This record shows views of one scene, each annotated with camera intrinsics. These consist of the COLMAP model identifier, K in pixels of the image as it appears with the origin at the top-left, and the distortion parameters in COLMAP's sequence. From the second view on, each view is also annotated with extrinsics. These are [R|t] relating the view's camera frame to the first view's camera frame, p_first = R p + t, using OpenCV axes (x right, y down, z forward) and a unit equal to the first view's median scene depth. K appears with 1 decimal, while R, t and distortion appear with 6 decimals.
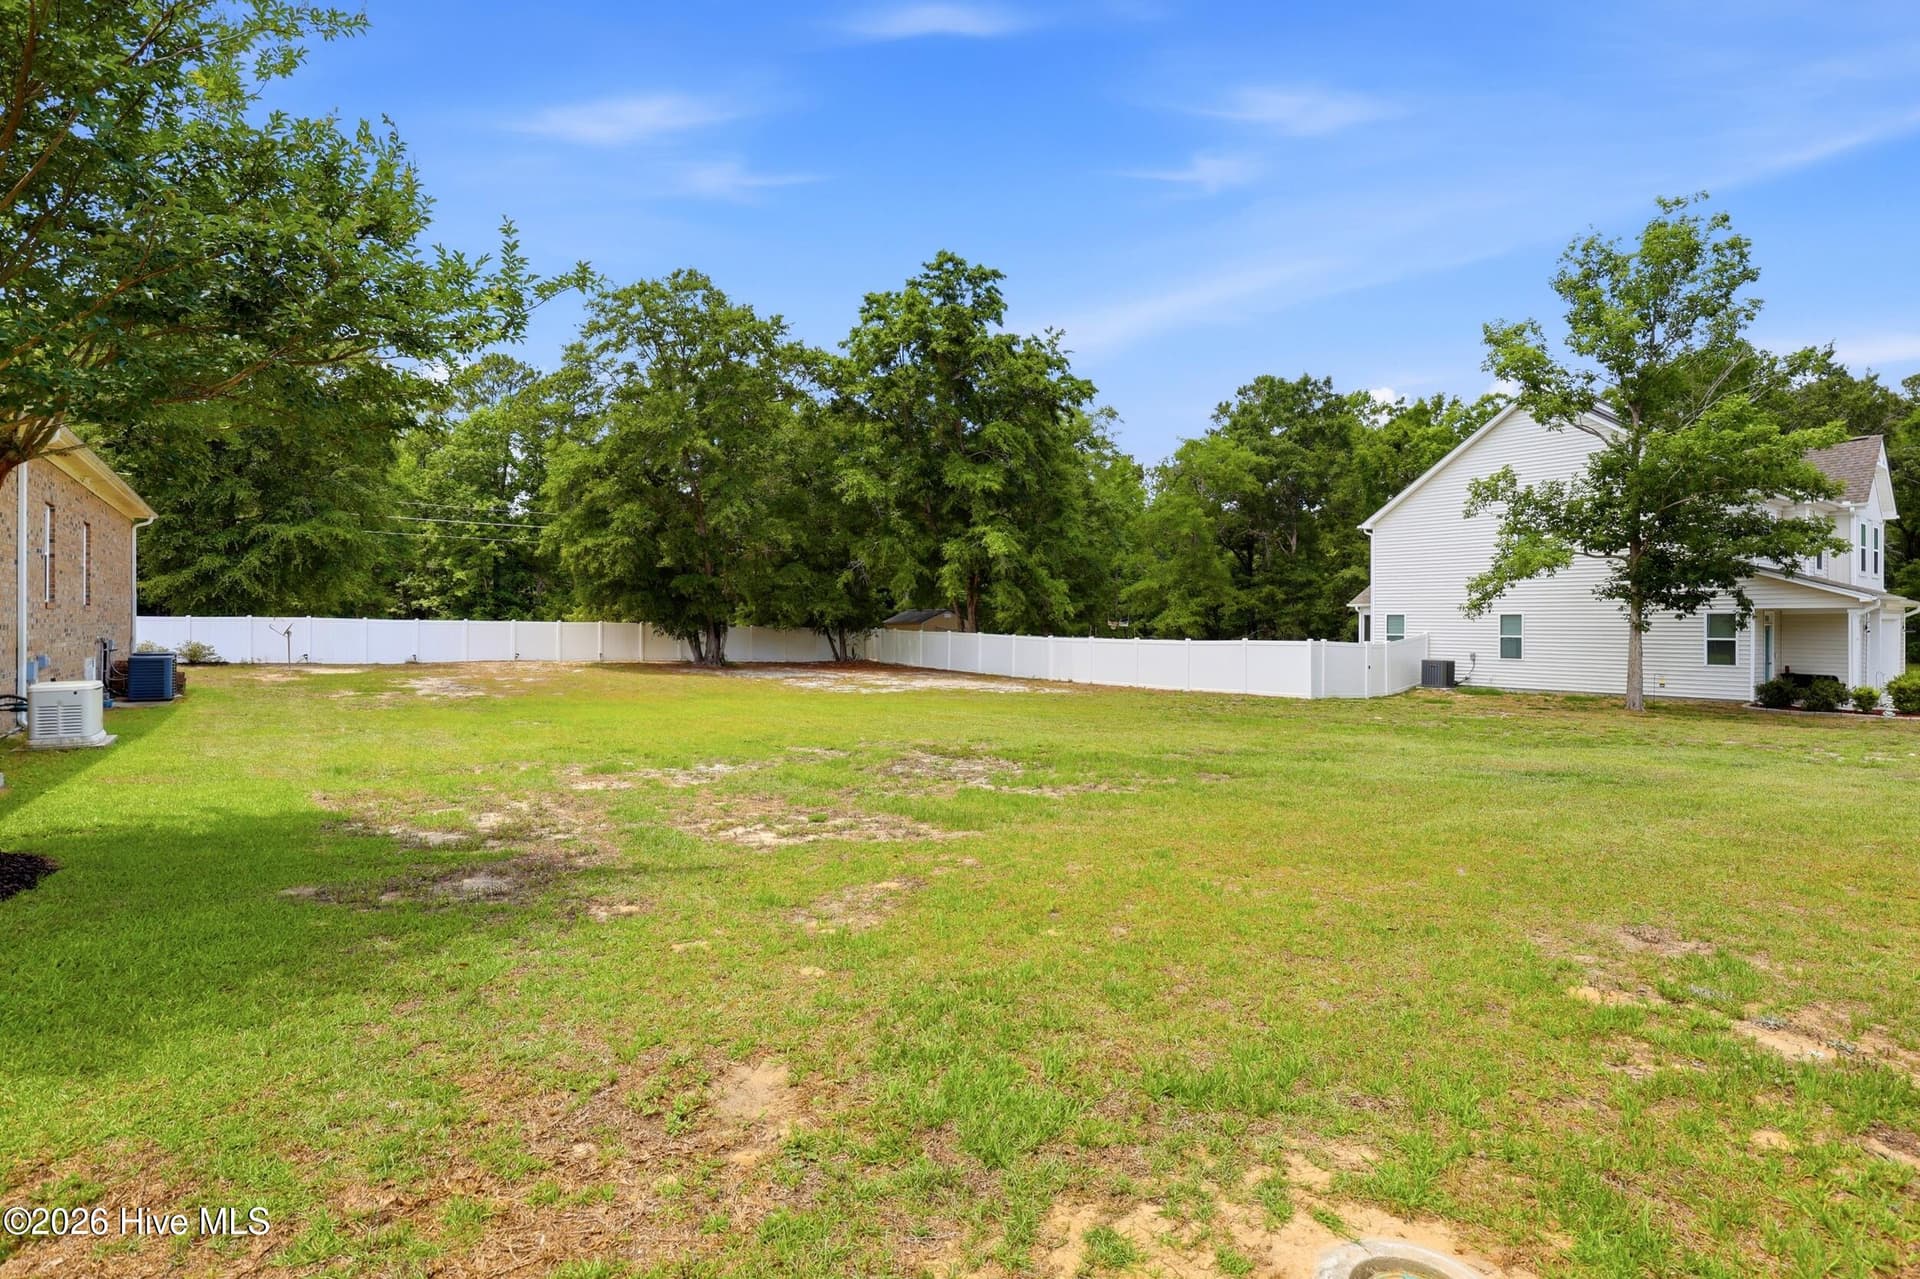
lens RADIAL K [[947.4, 0, 991.2], [0, 947.4, 626.9], [0, 0, 1]] dist [-0.041430, 0.000435]
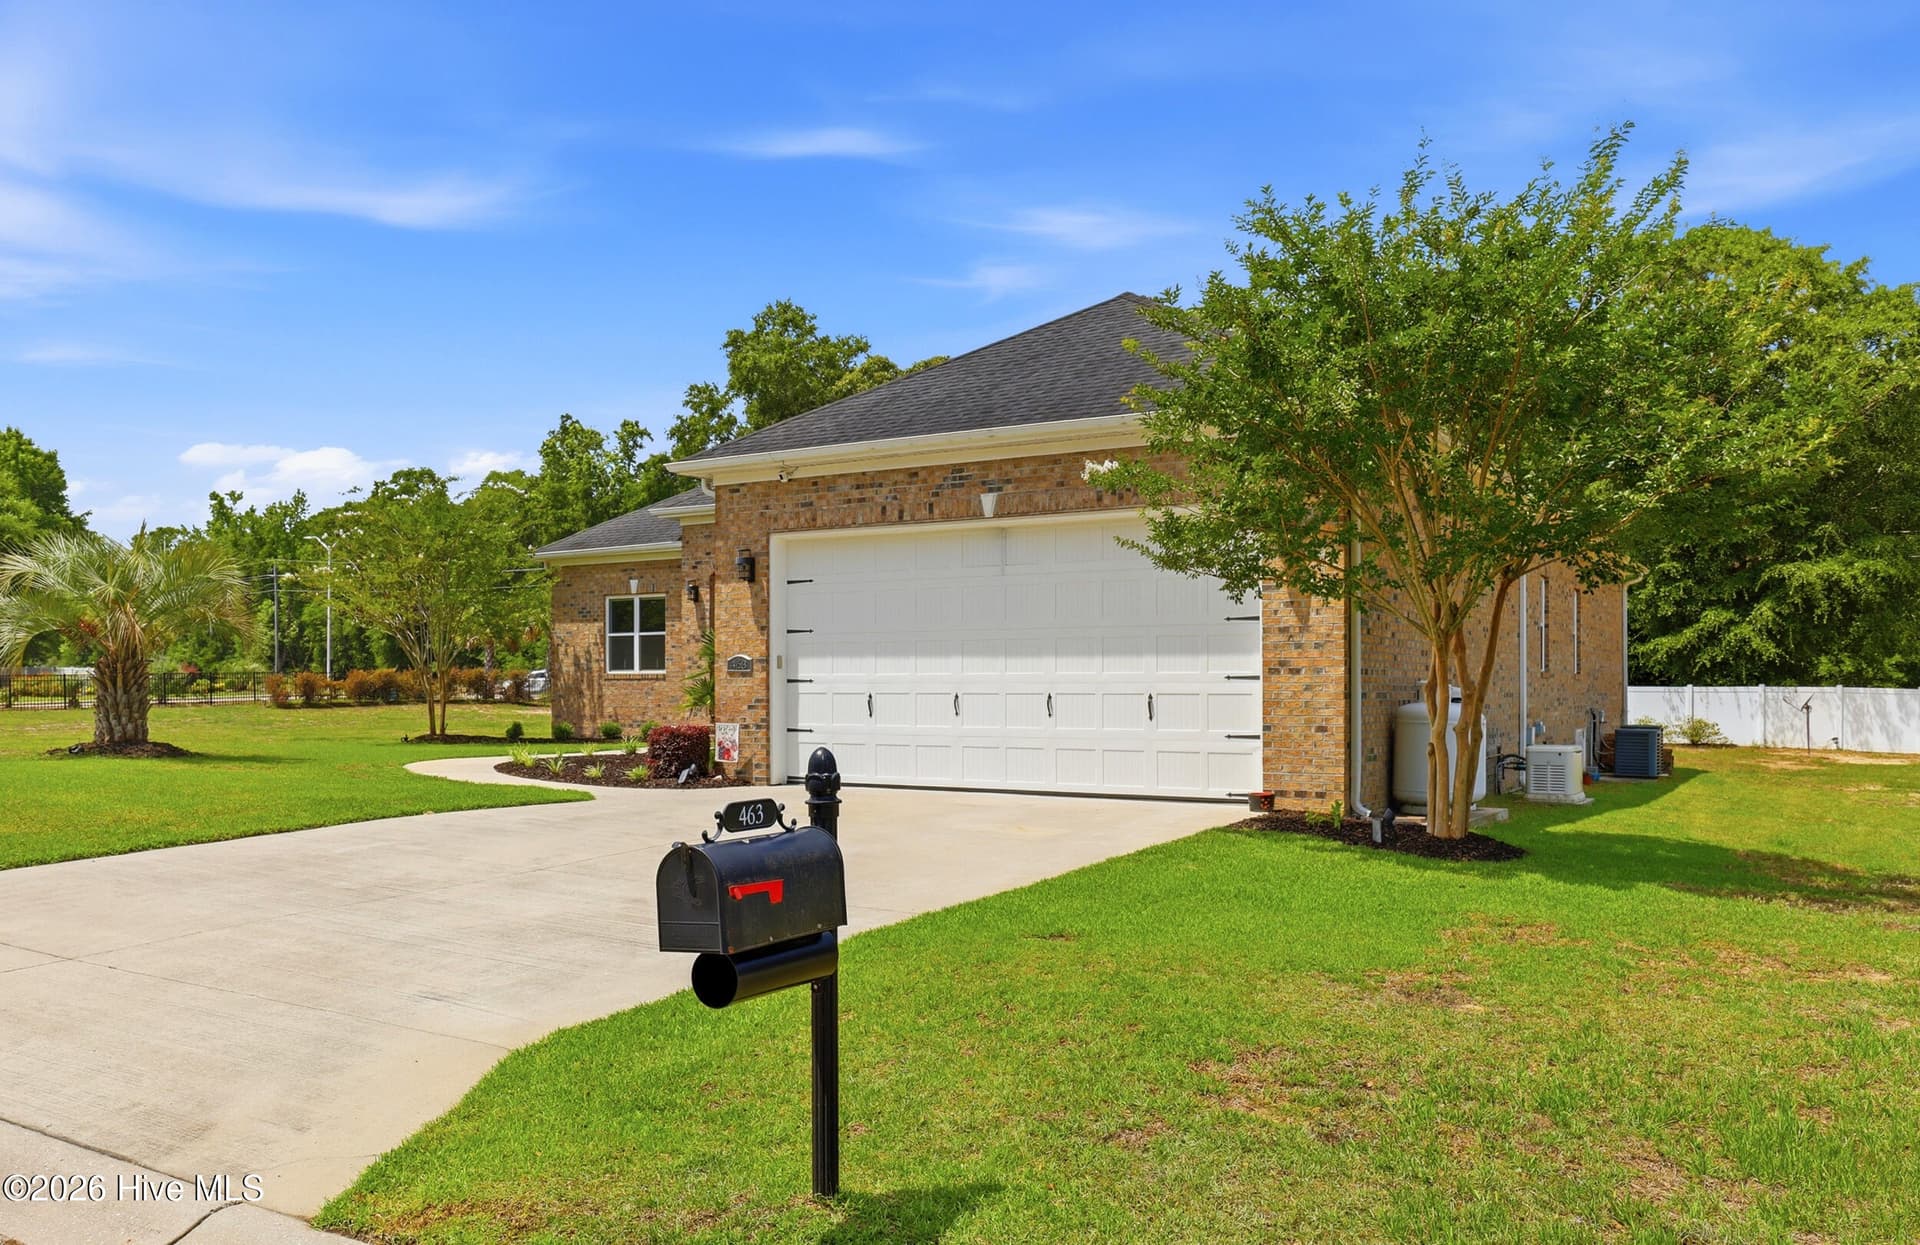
lens RADIAL K [[1517.6, 0, 953.5], [0, 1517.6, 638.7], [0, 0, 1]] dist [-0.018904, 0.005361]
pose [[0.375543, -0.032792, -0.926225, 0.116526], [-0.006779, 0.999250, -0.038126, 0.002005], [0.926780, 0.020596, 0.375039, -0.103764]]
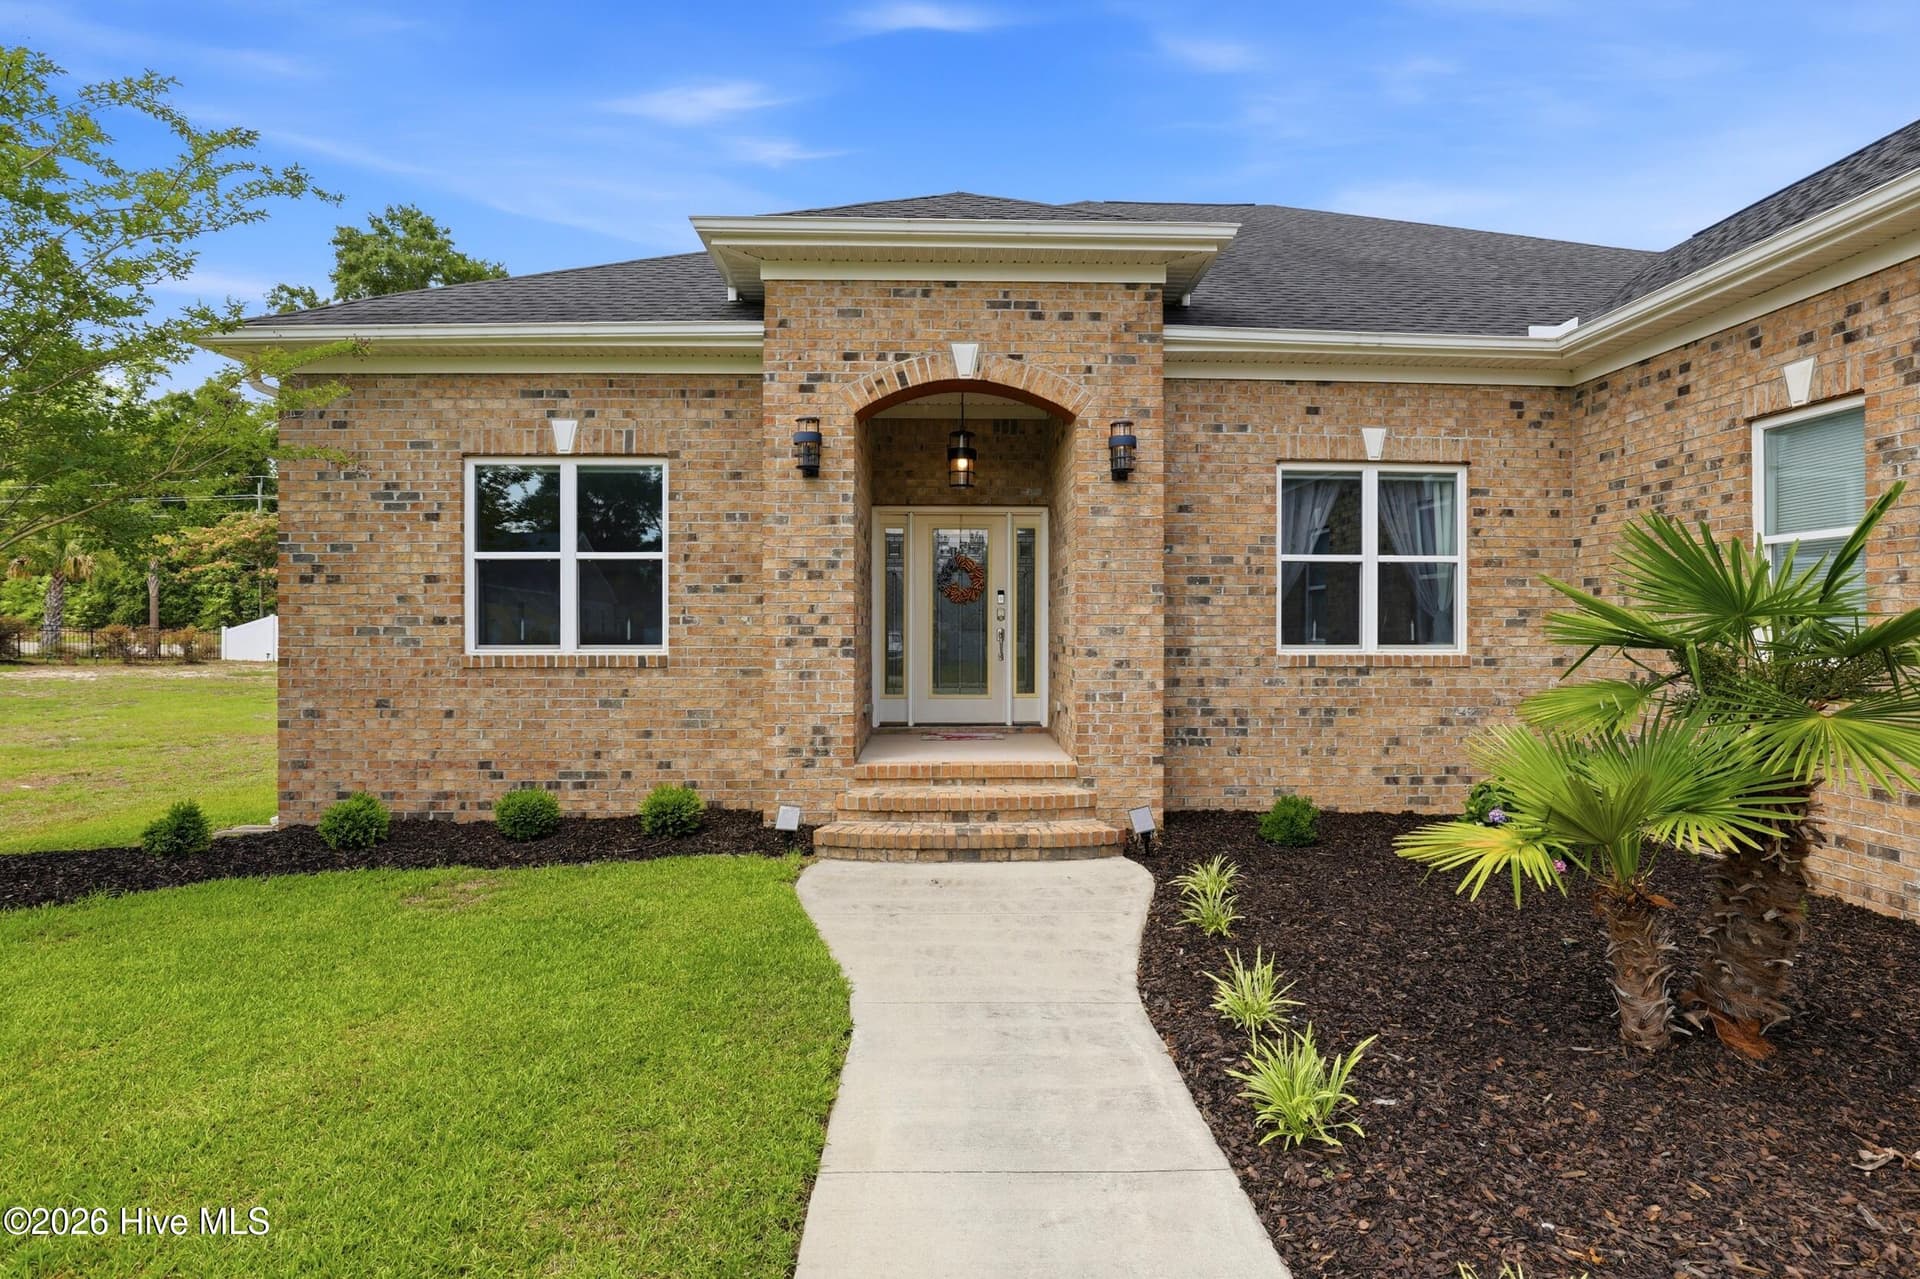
lens RADIAL K [[920.9, 0, 988.9], [0, 920.9, 624.9], [0, 0, 1]] dist [-0.026064, 0.006020]
pose [[0.821671, -0.003052, -0.569954, -0.640251], [-0.002600, 0.999955, -0.009102, -0.017207], [0.569956, 0.008961, 0.821626, -0.059319]]
